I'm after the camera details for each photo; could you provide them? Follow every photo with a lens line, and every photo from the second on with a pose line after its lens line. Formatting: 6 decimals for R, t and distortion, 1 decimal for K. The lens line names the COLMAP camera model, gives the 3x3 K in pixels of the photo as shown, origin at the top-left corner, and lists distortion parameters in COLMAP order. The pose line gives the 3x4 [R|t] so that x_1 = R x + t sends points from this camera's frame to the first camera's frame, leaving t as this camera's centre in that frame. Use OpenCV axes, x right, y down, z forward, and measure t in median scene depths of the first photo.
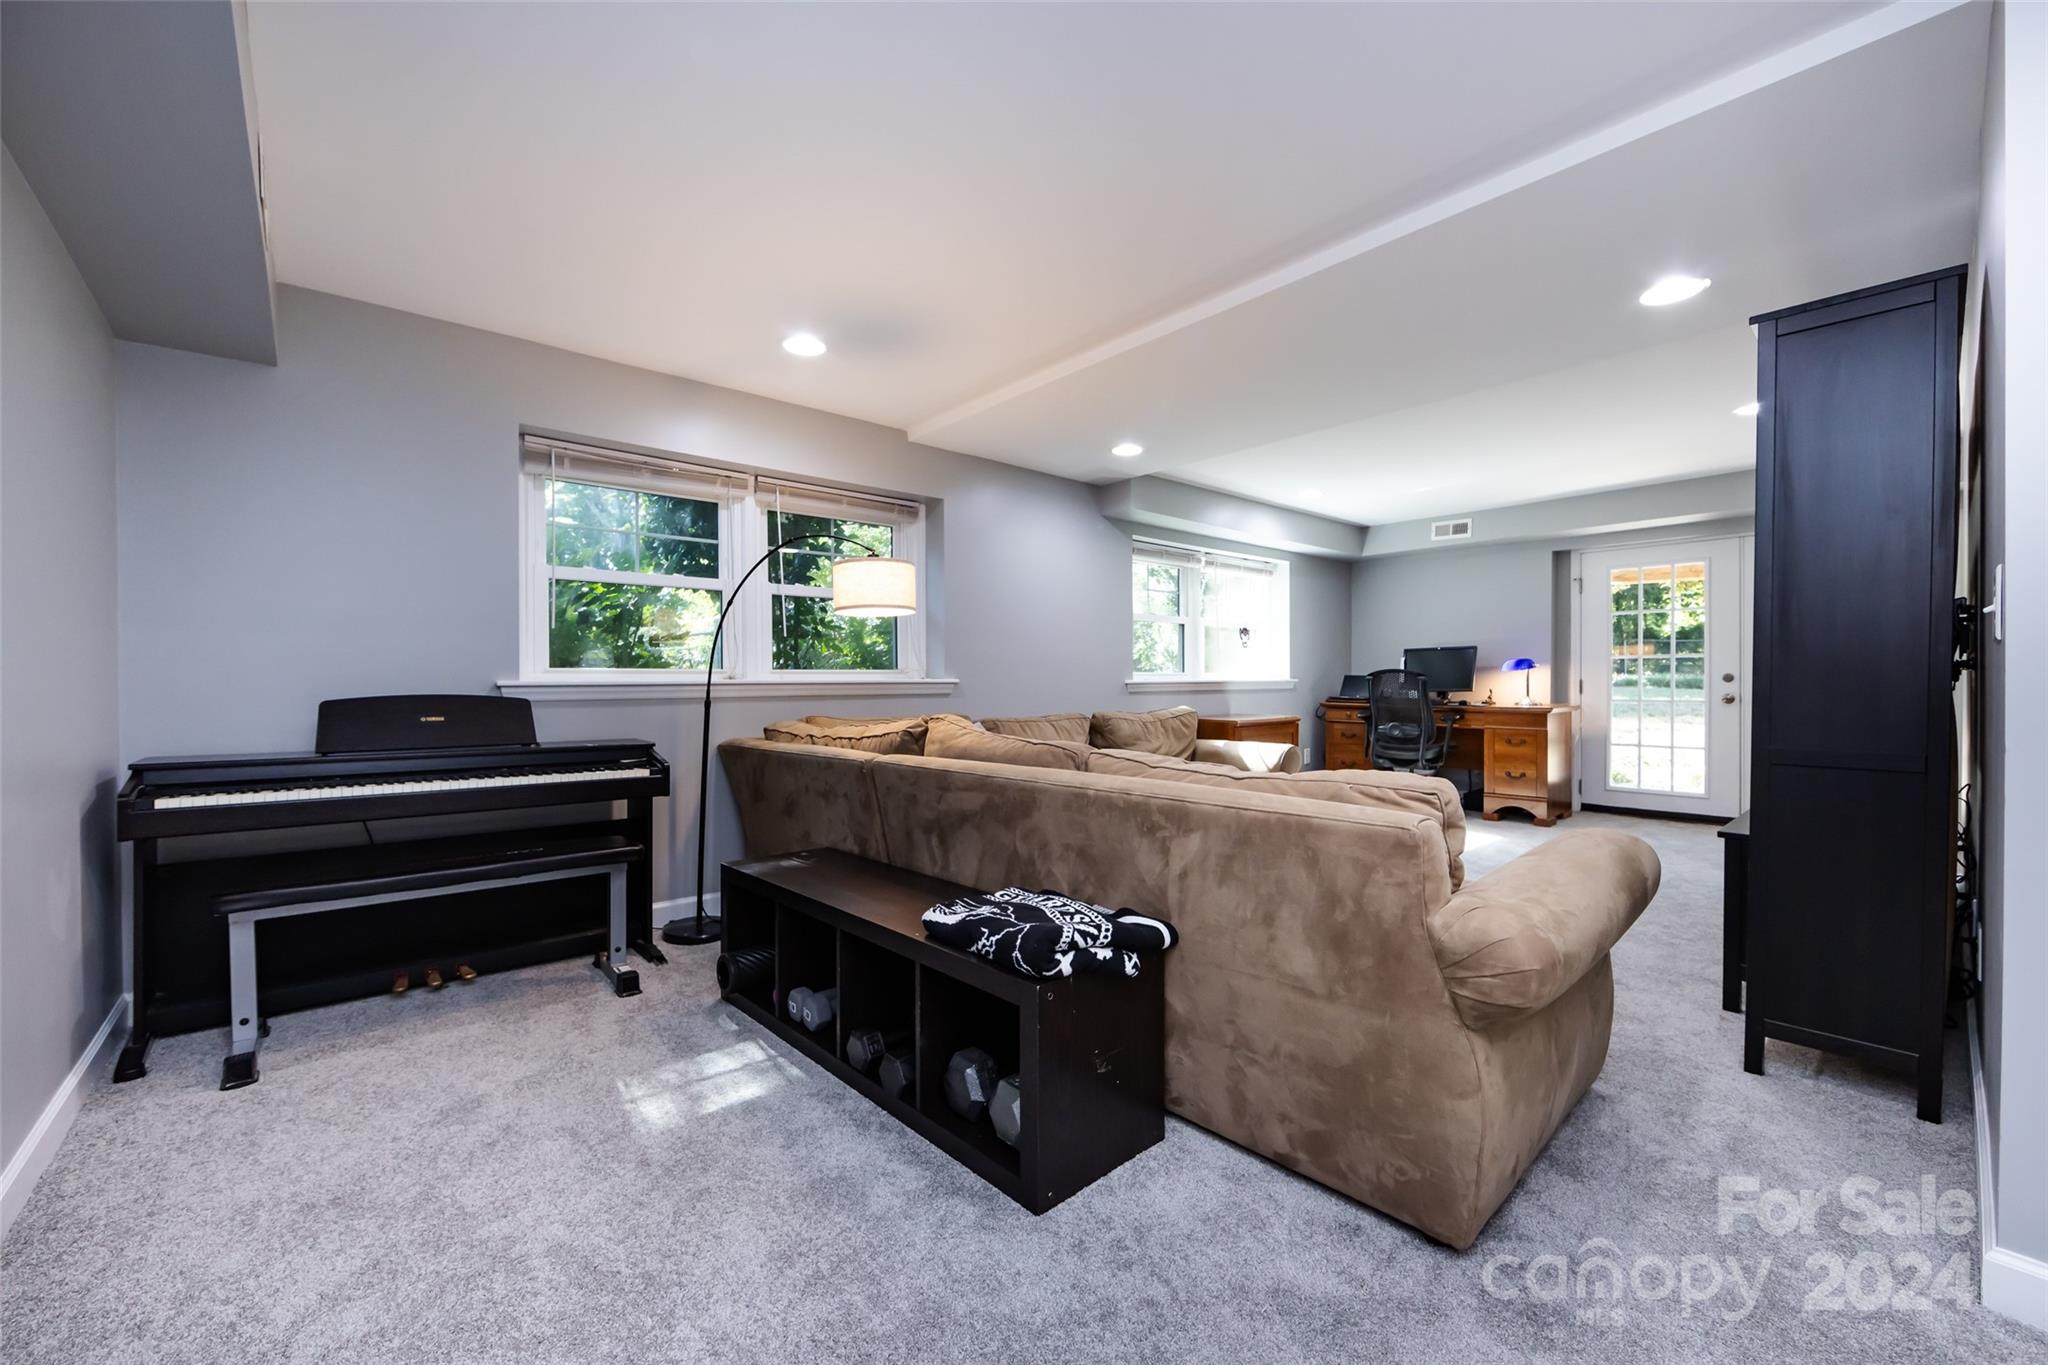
lens RADIAL K [[813.7, 0, 1029.9], [0, 813.7, 687.2], [0, 0, 1]] dist [-0.000713, -0.000424]
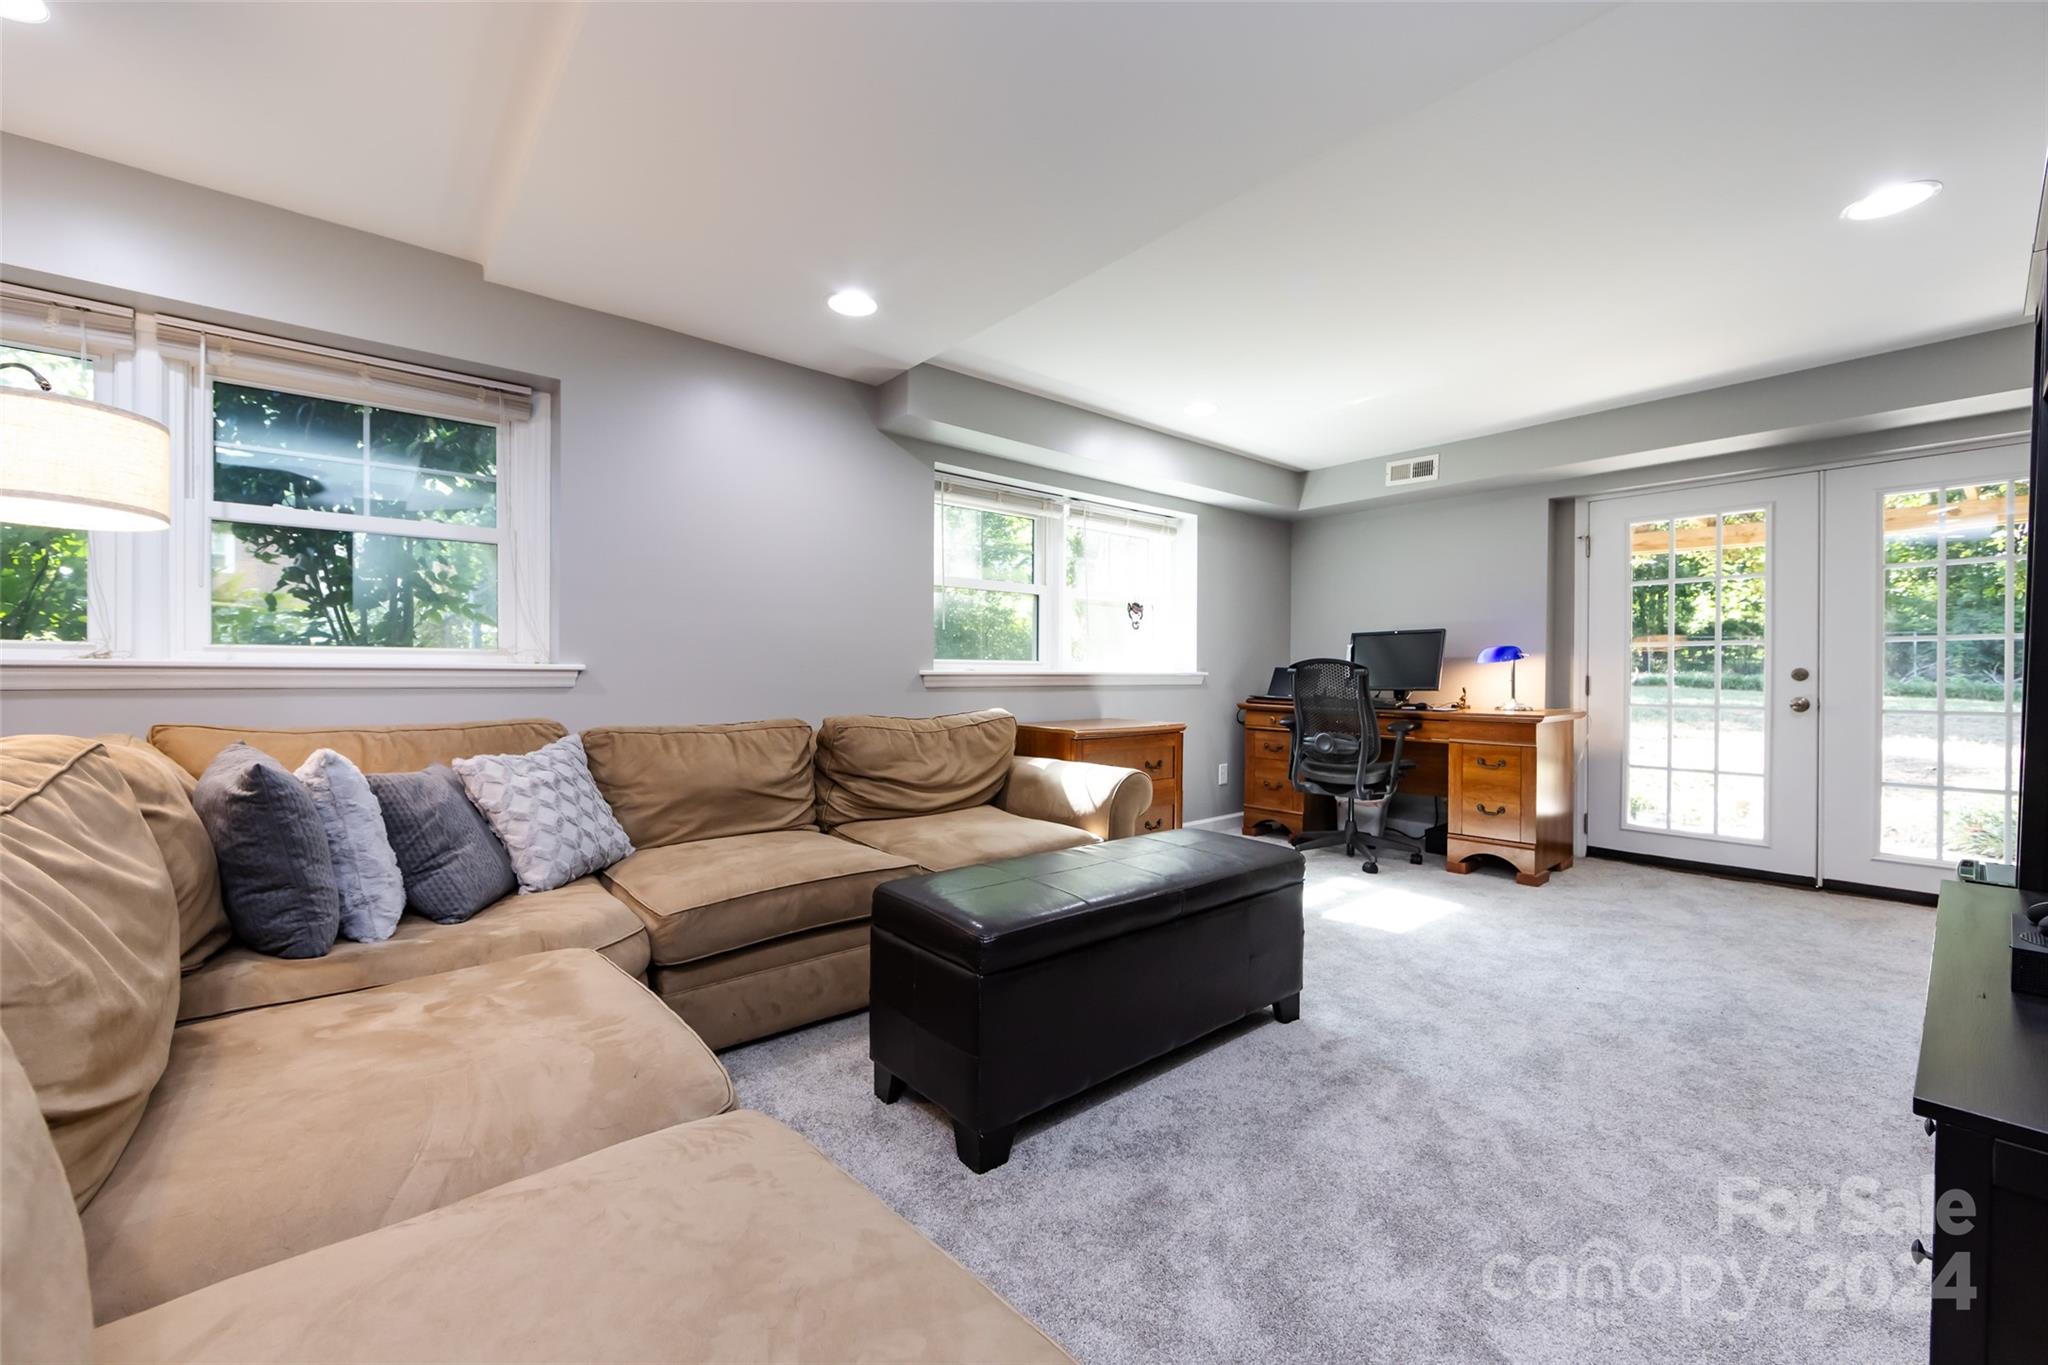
lens RADIAL K [[818.8, 0, 1023.6], [0, 818.8, 680.5], [0, 0, 1]] dist [-0.003956, -0.000192]
pose [[0.999733, 0.009564, -0.021027, 0.190935], [-0.009597, 0.999953, -0.001455, 0.000604], [0.021012, 0.001656, 0.999778, 0.262129]]
